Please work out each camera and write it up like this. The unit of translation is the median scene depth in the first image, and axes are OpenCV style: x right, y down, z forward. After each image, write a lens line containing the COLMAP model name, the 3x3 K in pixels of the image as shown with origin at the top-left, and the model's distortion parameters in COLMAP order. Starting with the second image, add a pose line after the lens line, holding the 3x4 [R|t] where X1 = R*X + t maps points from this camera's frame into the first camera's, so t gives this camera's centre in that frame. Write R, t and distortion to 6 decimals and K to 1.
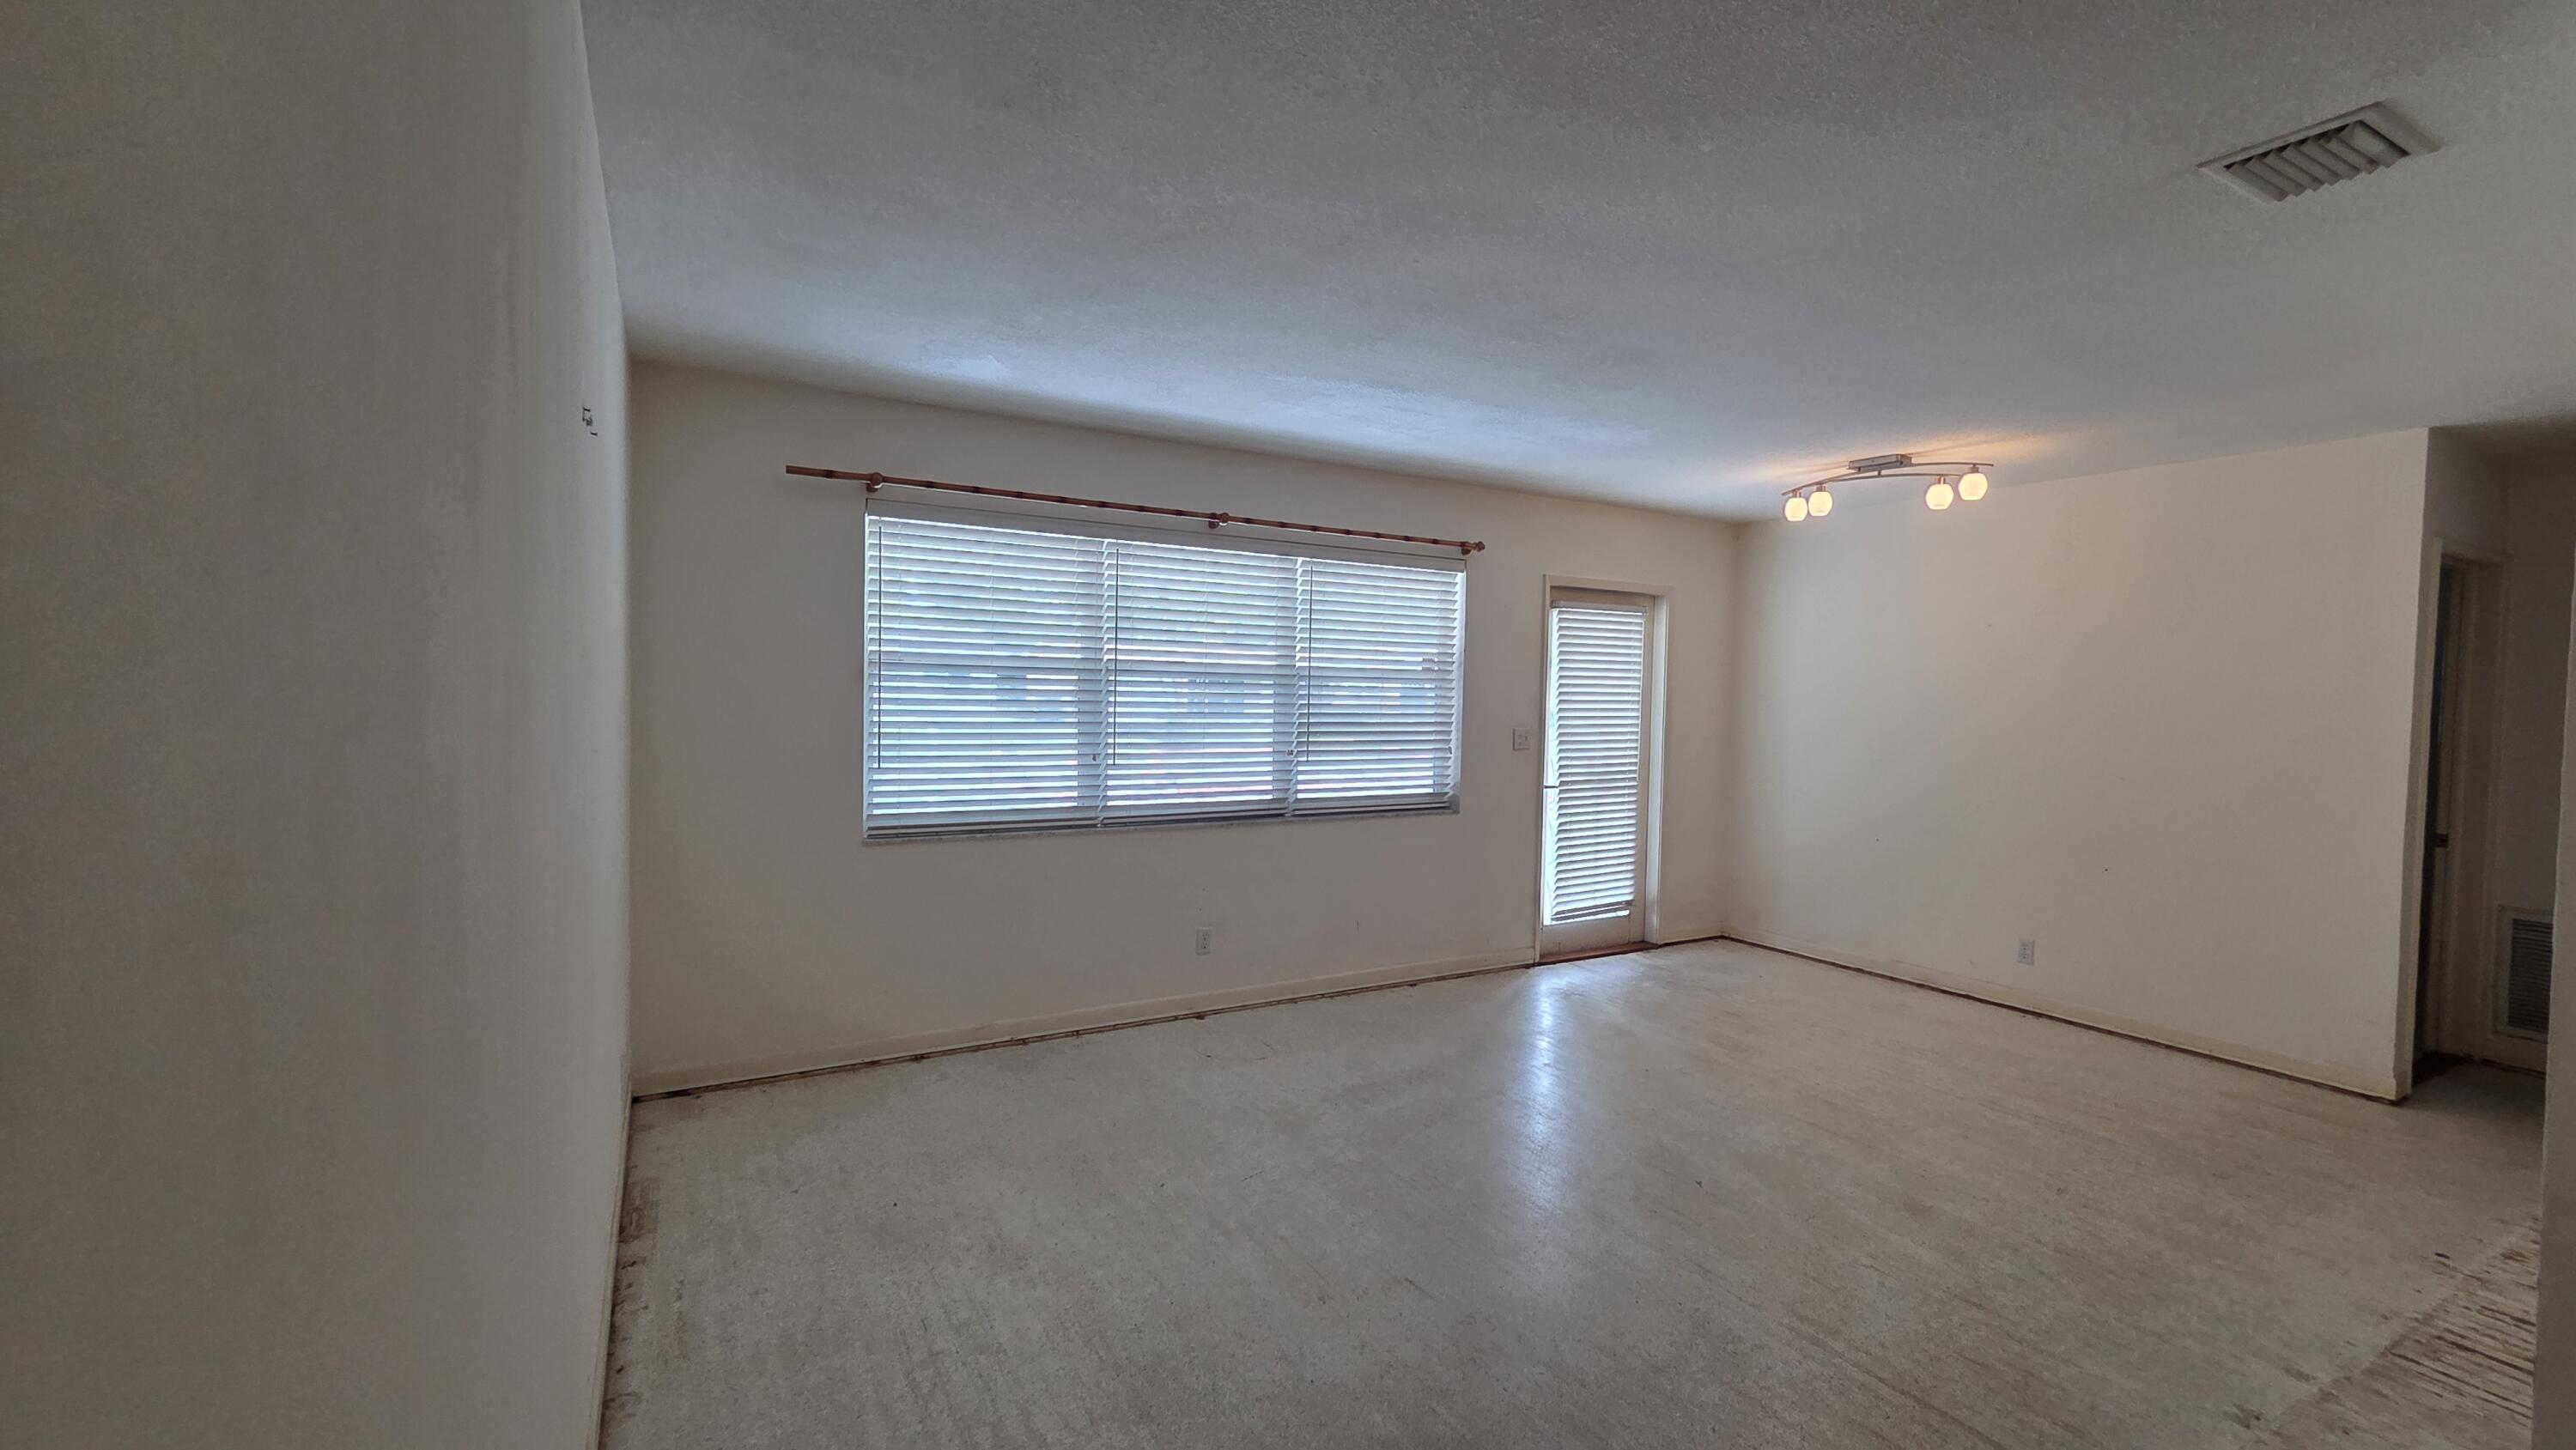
lens RADIAL K [[1073.7, 0, 1288.0], [0, 1073.7, 725.0], [0, 0, 1]] dist [-0.001490, 0.000034]
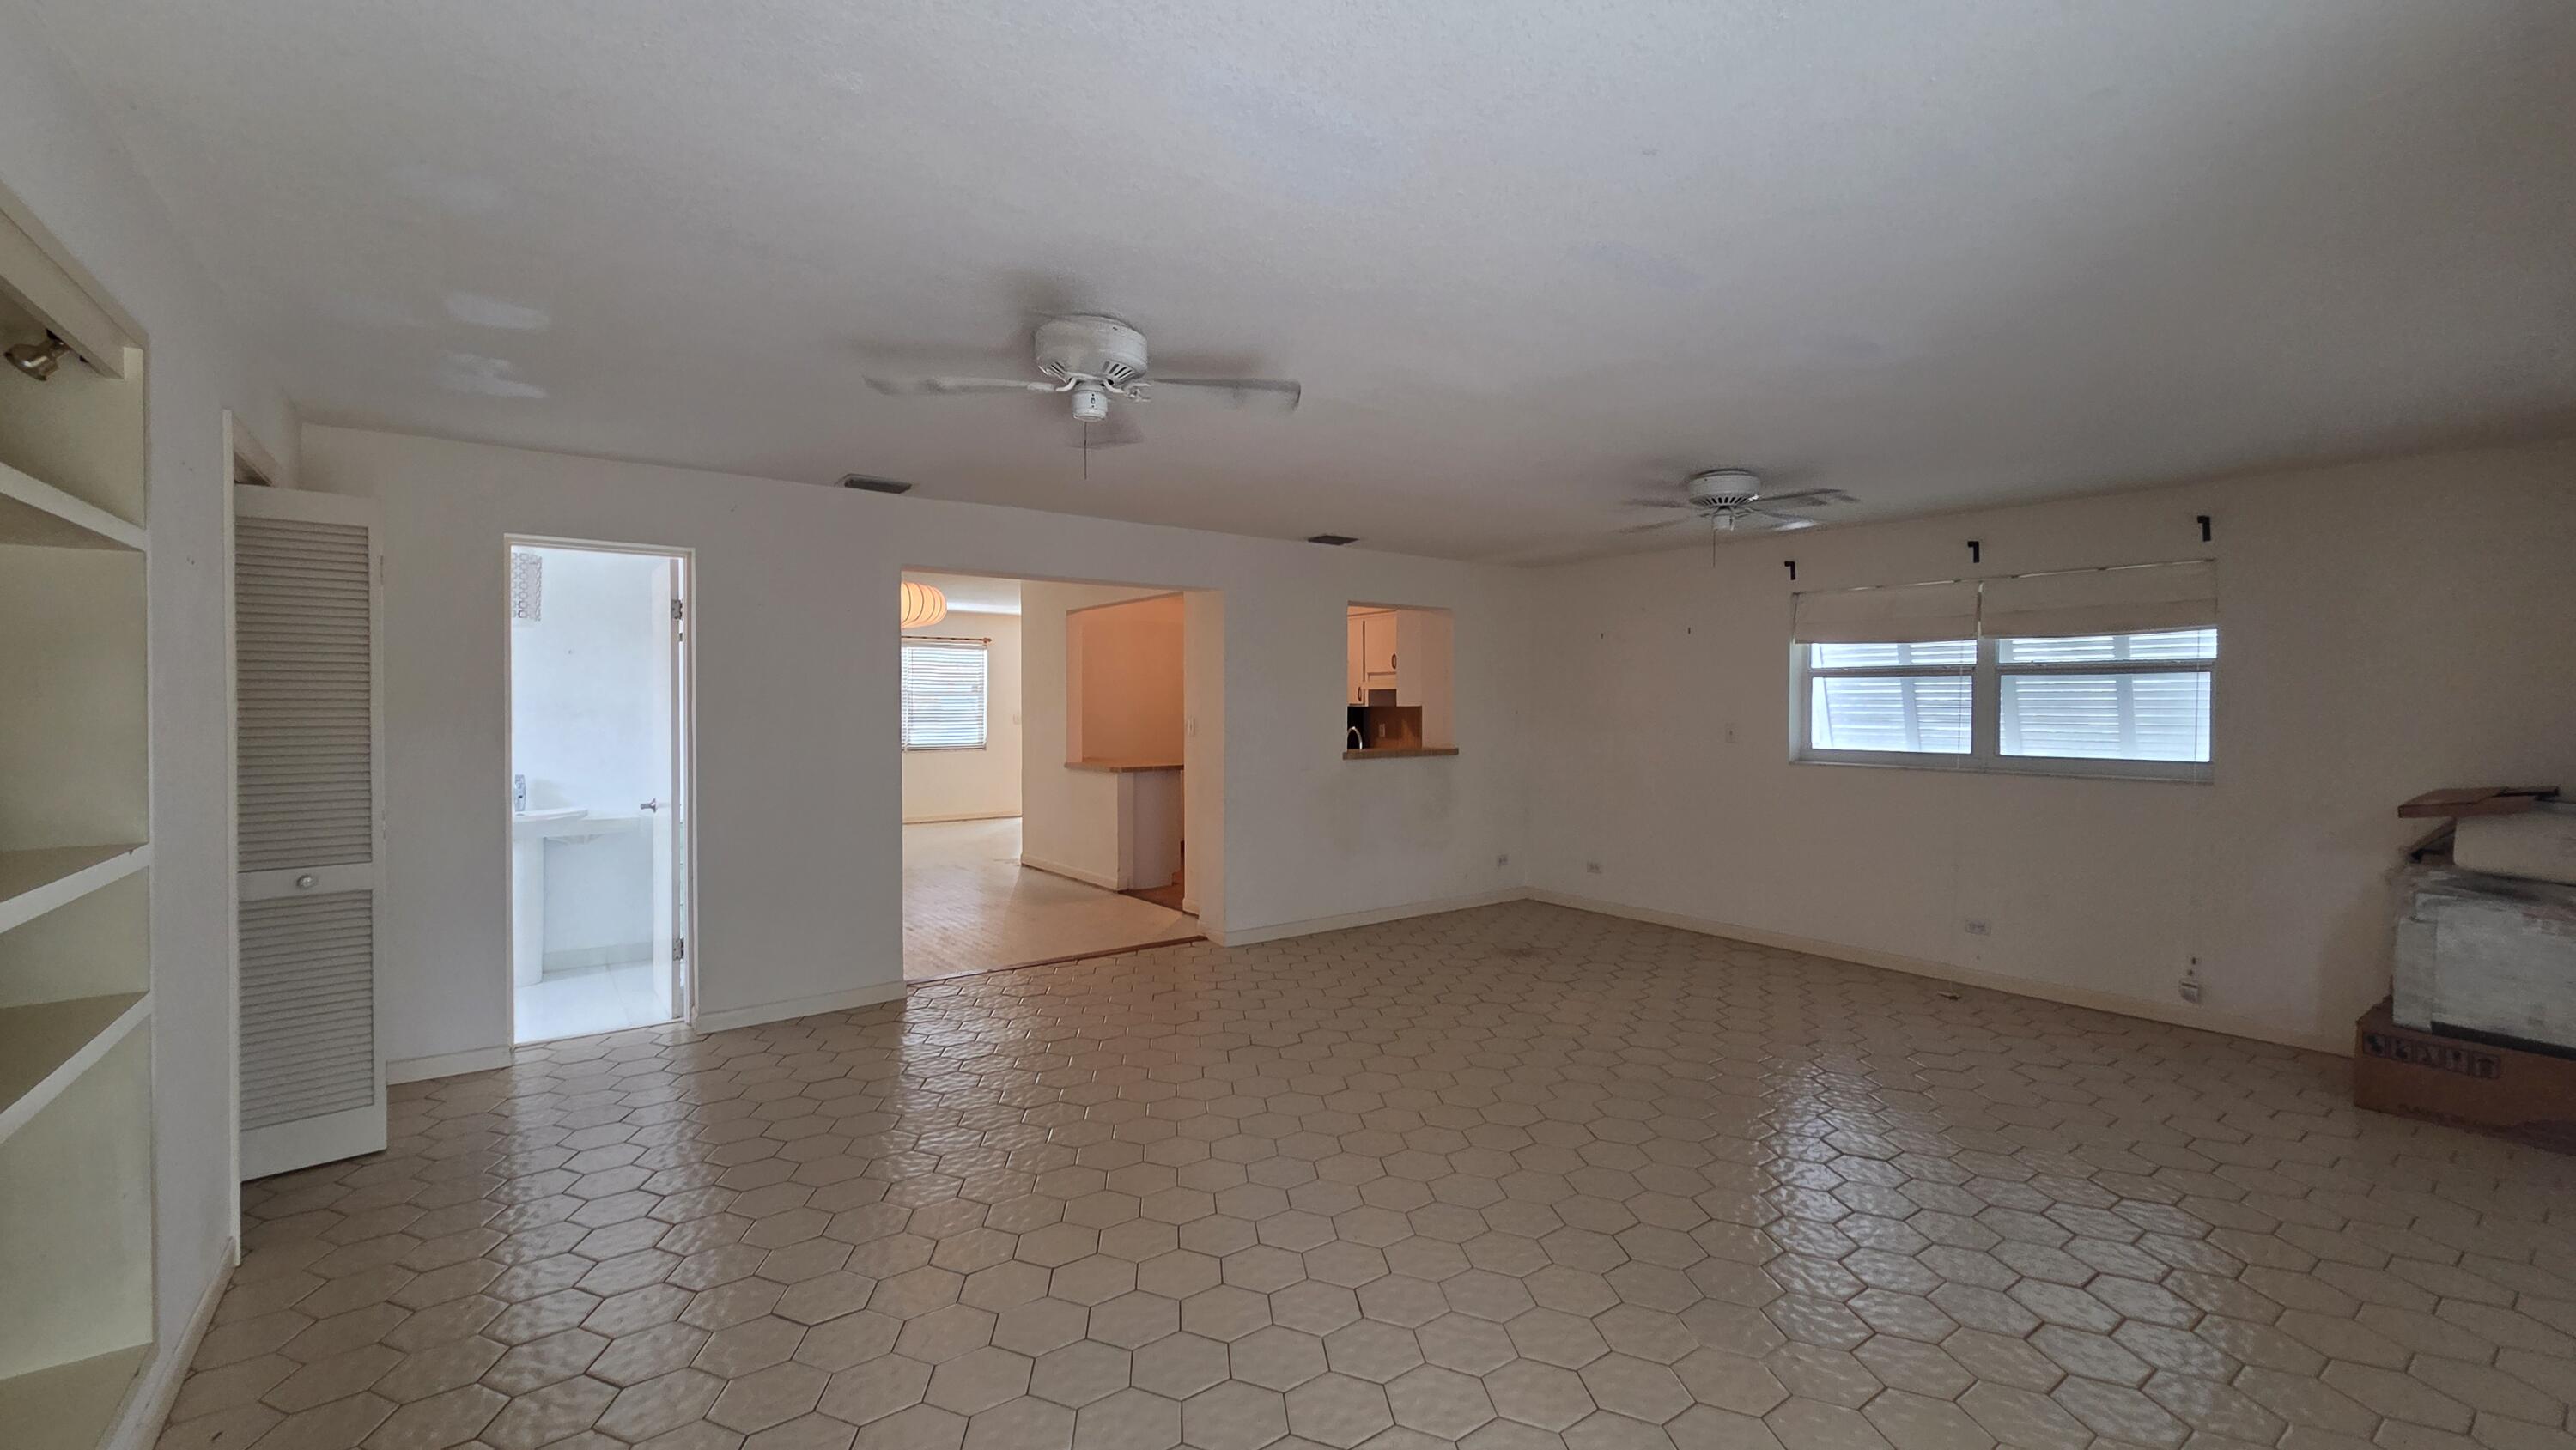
lens RADIAL K [[1073.7, 0, 1288.0], [0, 1073.7, 725.0], [0, 0, 1]] dist [-0.001490, 0.000034]
pose [[0.993560, -0.027922, 0.109811, 0.708557], [0.030594, 0.999274, -0.022722, 0.126916], [-0.109097, 0.025936, 0.993693, -1.839134]]
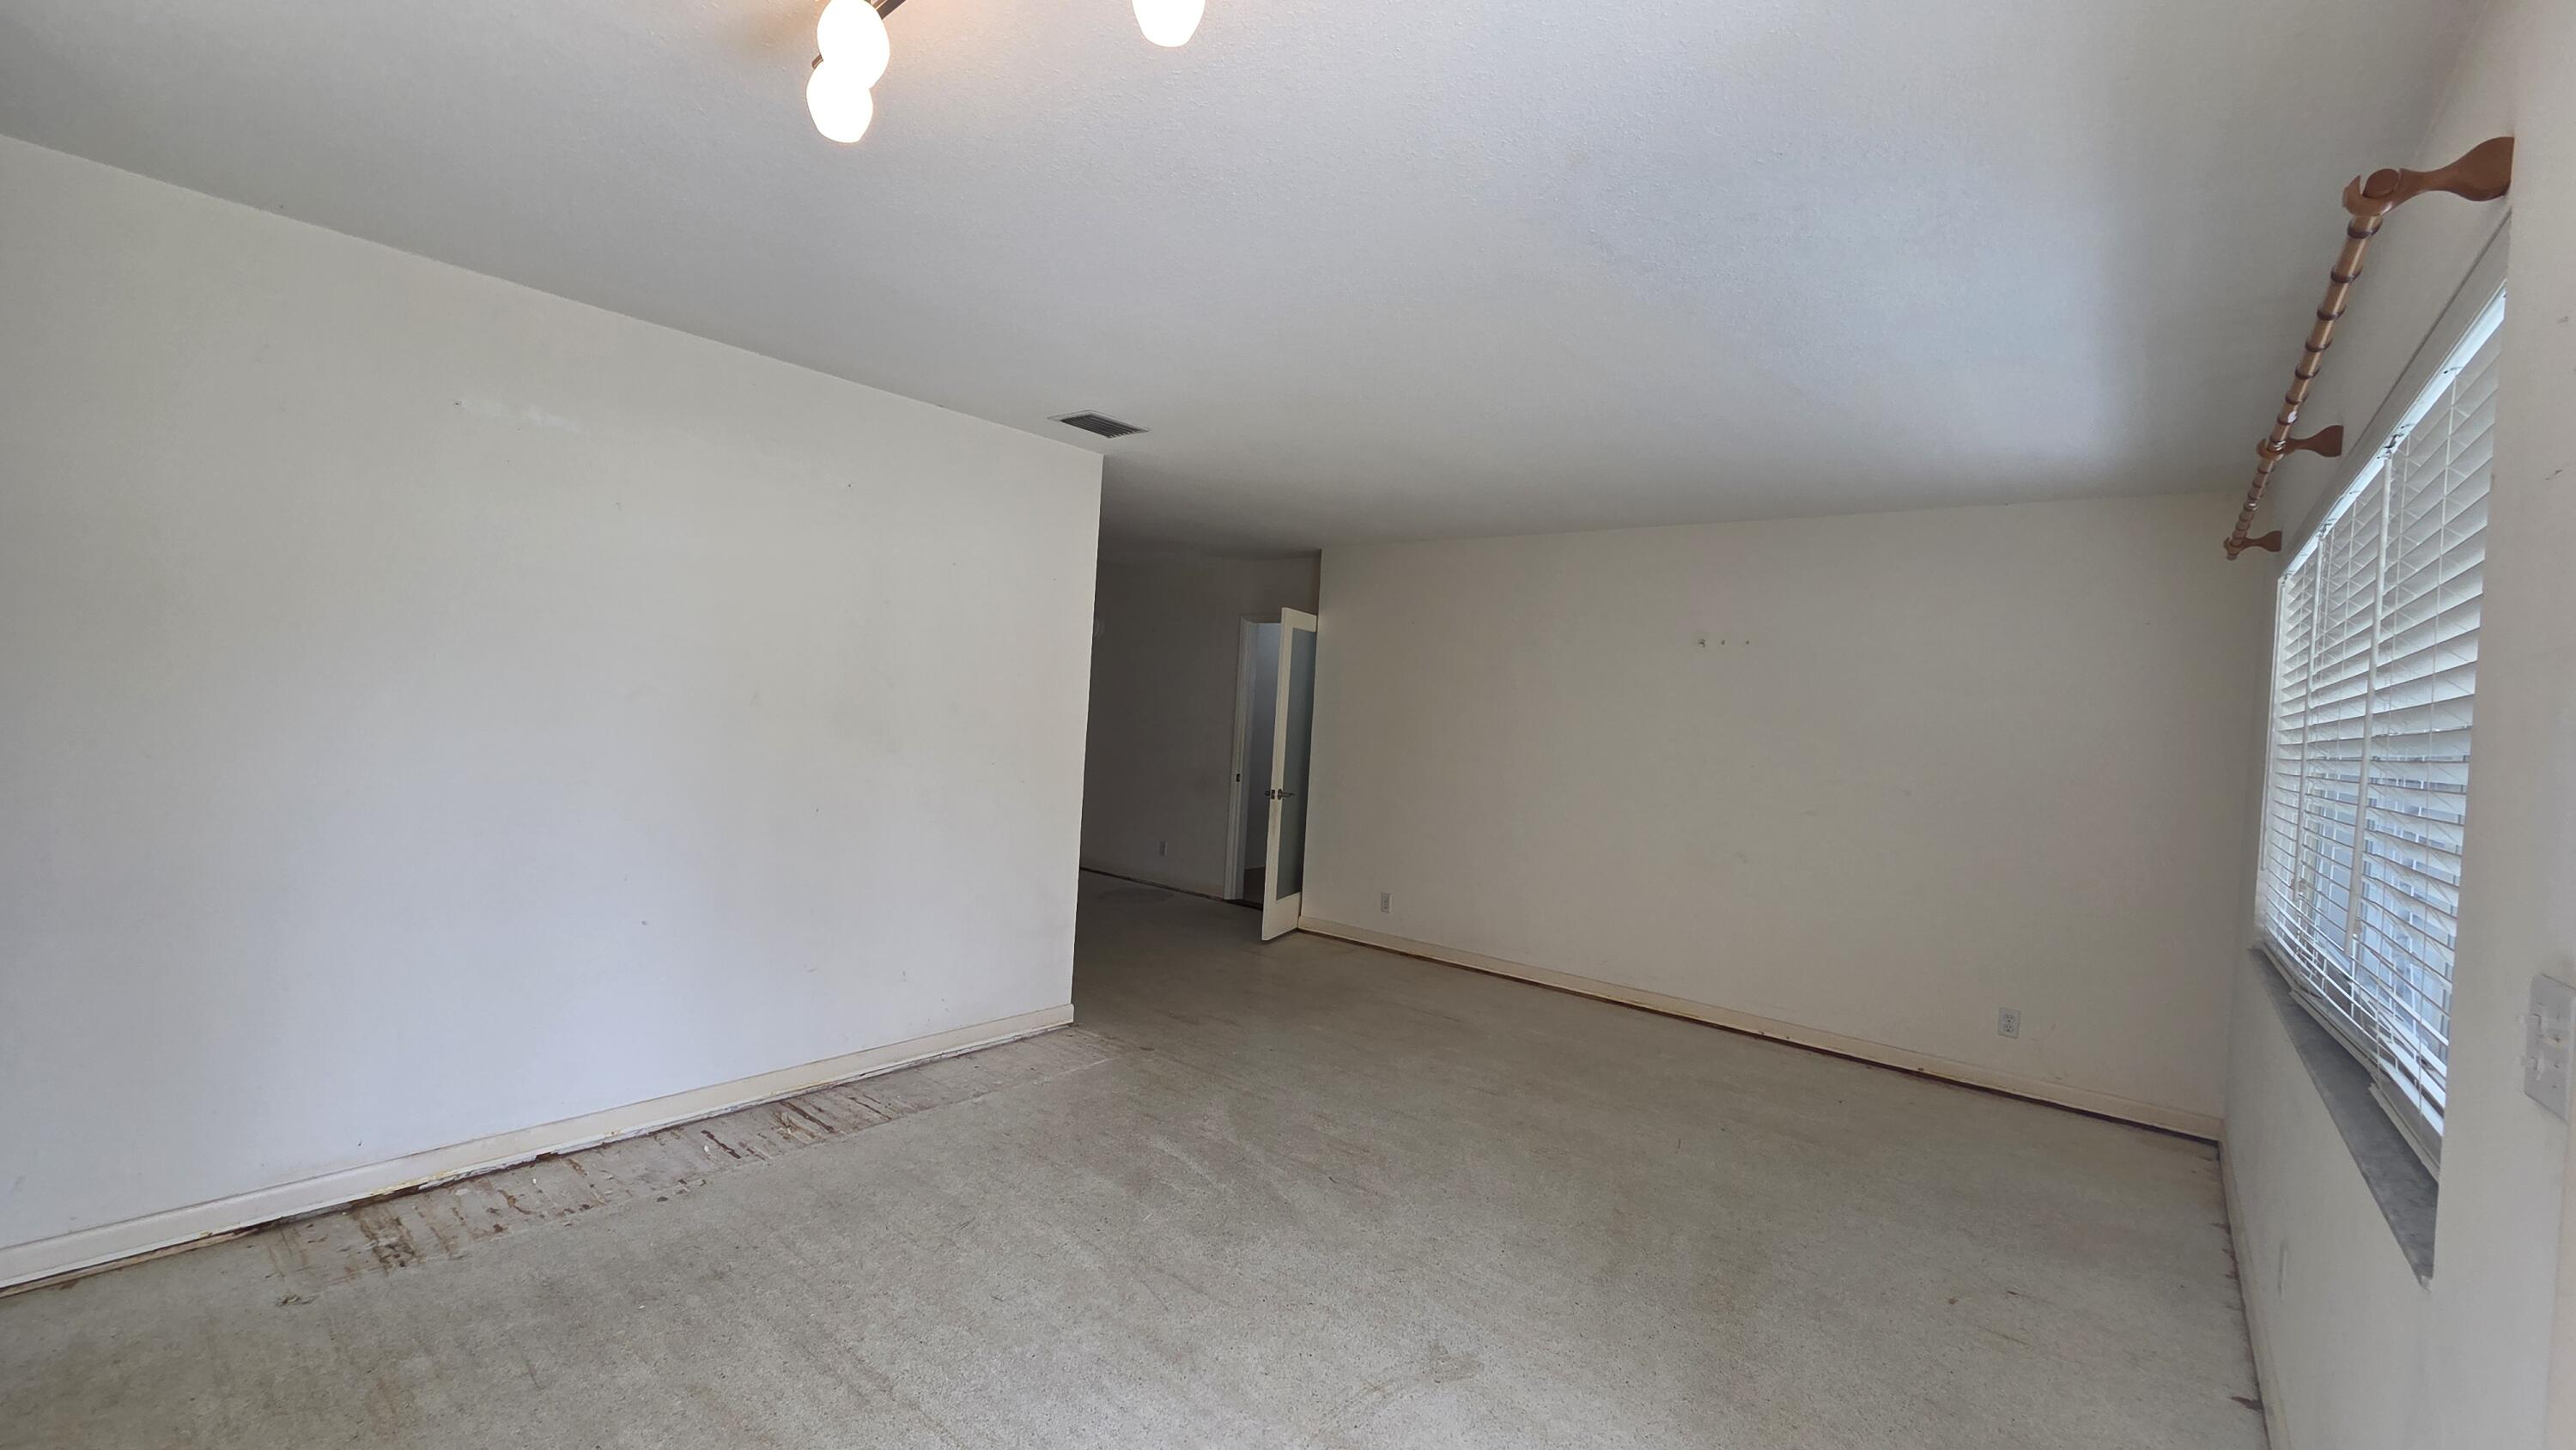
lens RADIAL K [[1073.7, 0, 1288.0], [0, 1073.7, 725.0], [0, 0, 1]] dist [-0.001490, 0.000034]
pose [[-0.929473, -0.073912, -0.361410, 0.617496], [-0.094366, 0.994763, 0.039252, -0.034111], [0.356617, 0.070588, -0.931580, 1.427538]]
